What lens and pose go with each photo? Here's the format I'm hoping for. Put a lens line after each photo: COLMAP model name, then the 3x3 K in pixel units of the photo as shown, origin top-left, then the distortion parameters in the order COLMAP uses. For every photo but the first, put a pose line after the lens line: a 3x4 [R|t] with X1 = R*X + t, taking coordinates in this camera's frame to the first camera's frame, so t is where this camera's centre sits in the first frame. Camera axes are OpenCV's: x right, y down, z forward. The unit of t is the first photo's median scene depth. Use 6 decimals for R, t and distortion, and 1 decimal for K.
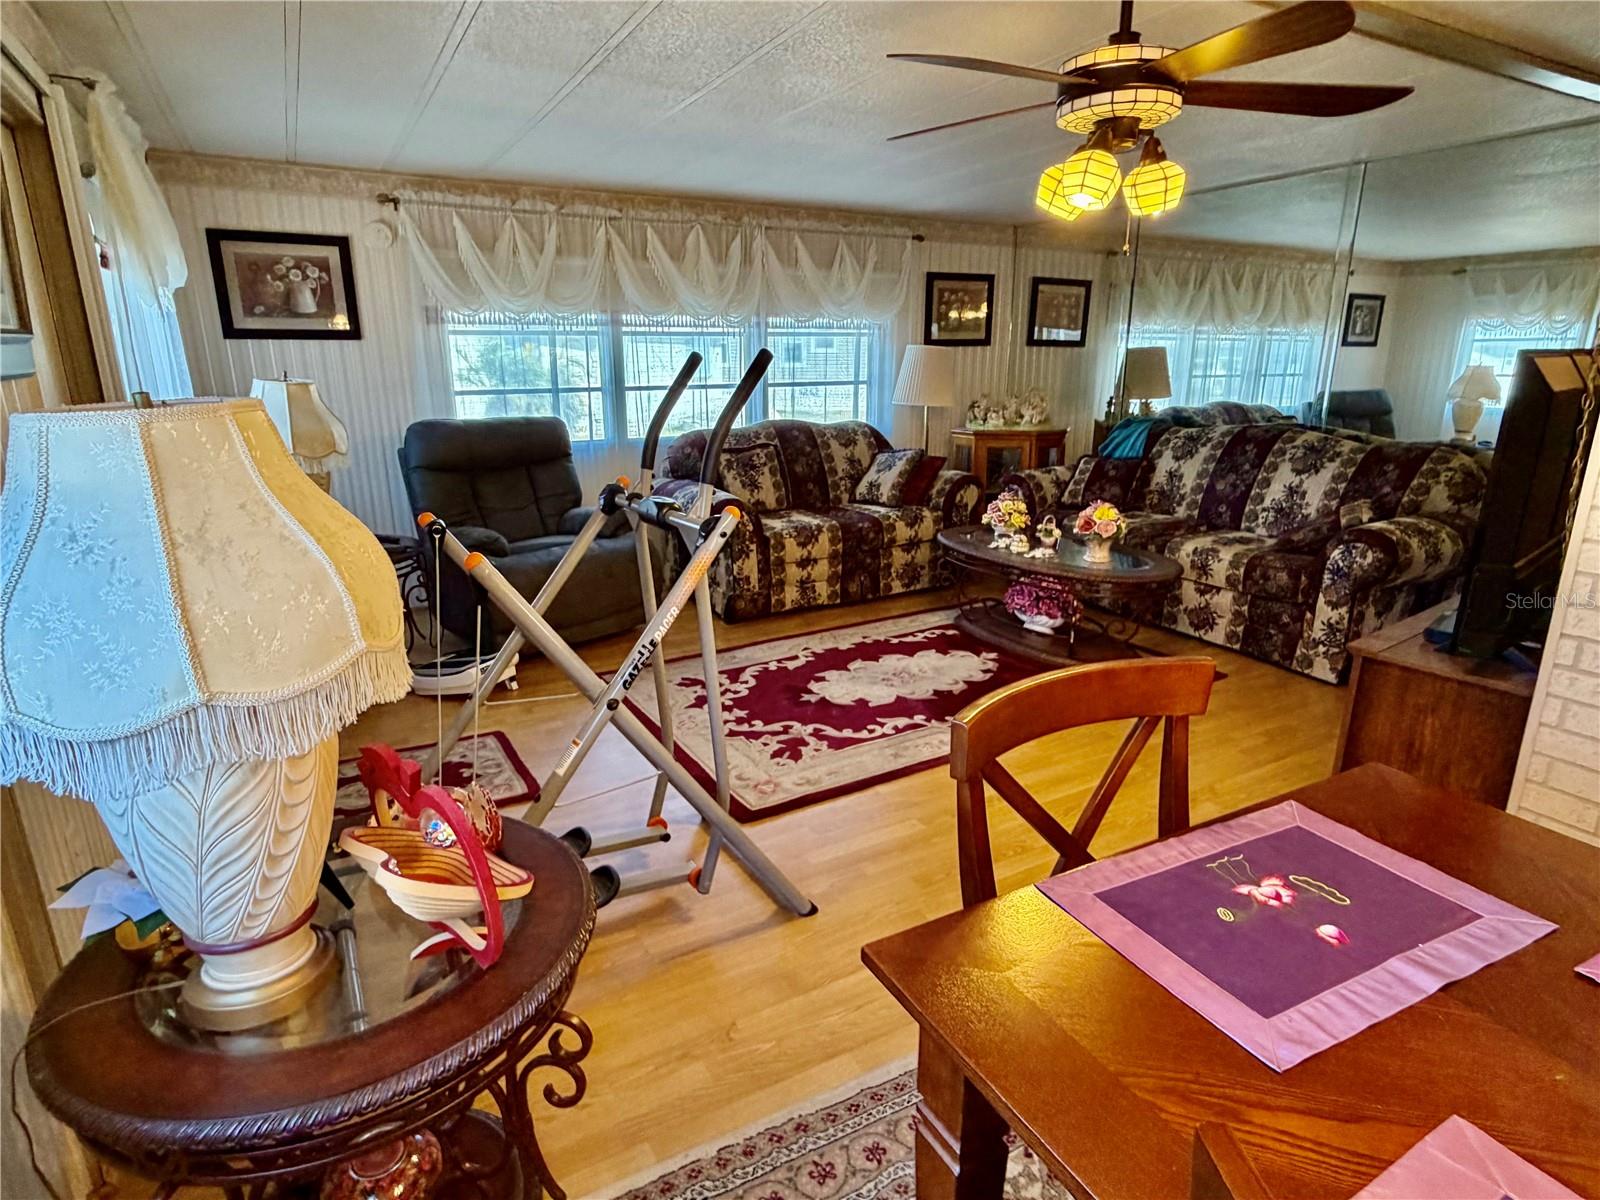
lens RADIAL K [[891.9, 0, 798.4], [0, 891.9, 605.1], [0, 0, 1]] dist [-0.001366, 0.000346]
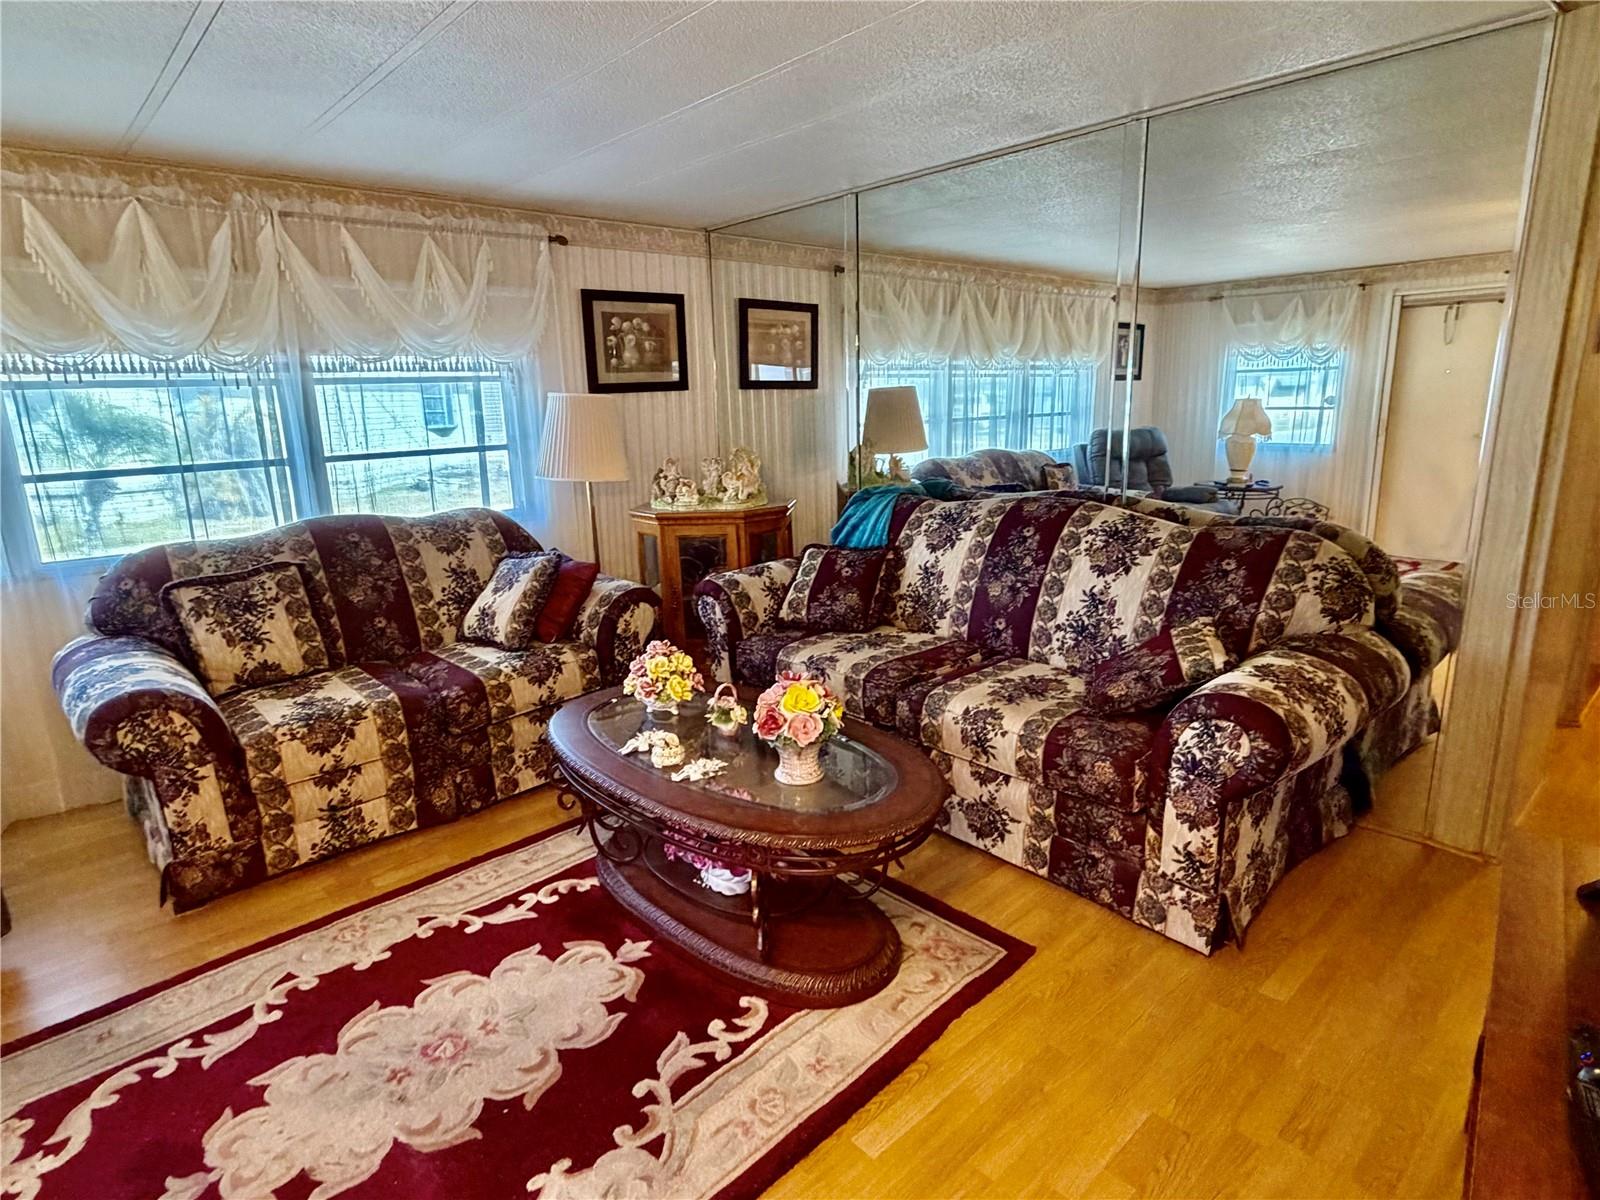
lens RADIAL K [[891.9, 0, 801.9], [0, 891.9, 599.9], [0, 0, 1]] dist [-0.001366, 0.000346]
pose [[0.973387, -0.072931, 0.217253, 0.176756], [0.083194, 0.995791, -0.038462, -0.108516], [-0.213533, 0.055513, 0.975357, 0.358184]]
